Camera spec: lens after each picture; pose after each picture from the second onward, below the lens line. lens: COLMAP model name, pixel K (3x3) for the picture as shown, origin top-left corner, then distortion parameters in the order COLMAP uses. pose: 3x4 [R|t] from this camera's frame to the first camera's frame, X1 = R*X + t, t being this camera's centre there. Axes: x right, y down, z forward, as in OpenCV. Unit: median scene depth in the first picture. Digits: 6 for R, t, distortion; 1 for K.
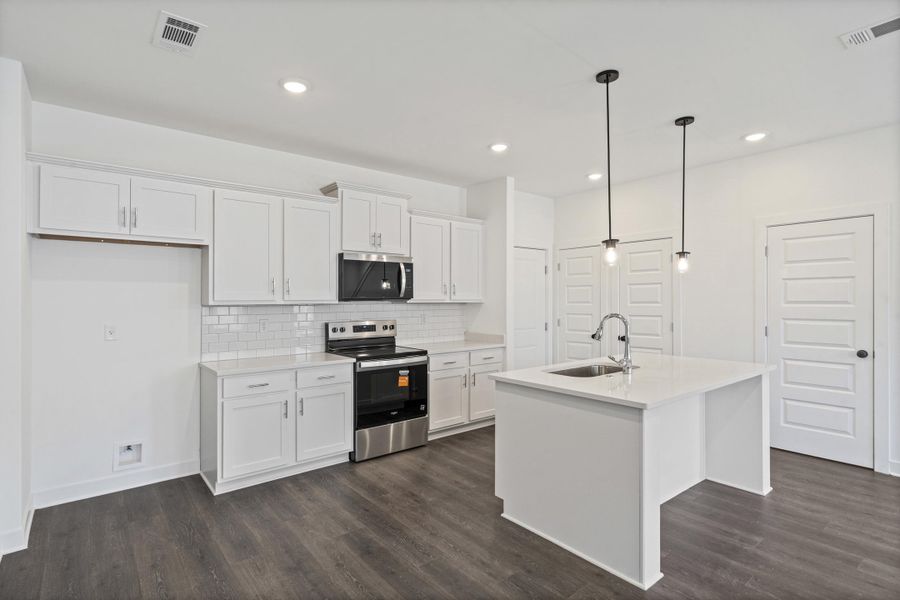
lens RADIAL K [[472.3, 0, 450.4], [0, 472.3, 294.6], [0, 0, 1]] dist [0.007446, 0.000820]
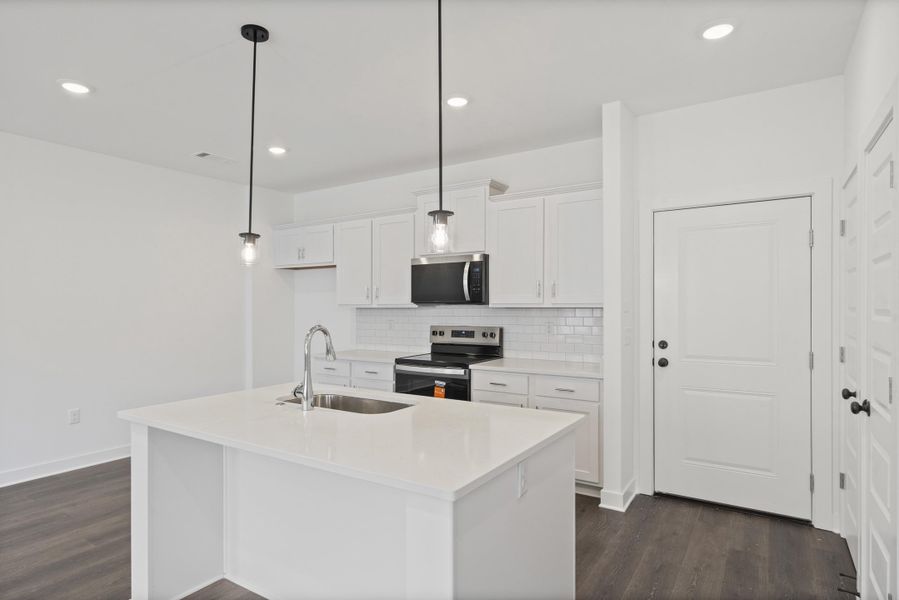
lens RADIAL K [[509.7, 0, 445.2], [0, 509.7, 305.9], [0, 0, 1]] dist [-0.009742, -0.001173]
pose [[0.284297, 0.006442, -0.958715, 0.777132], [0.015862, 0.999809, 0.011422, 0.003231], [0.958605, -0.018455, 0.284141, 0.670400]]
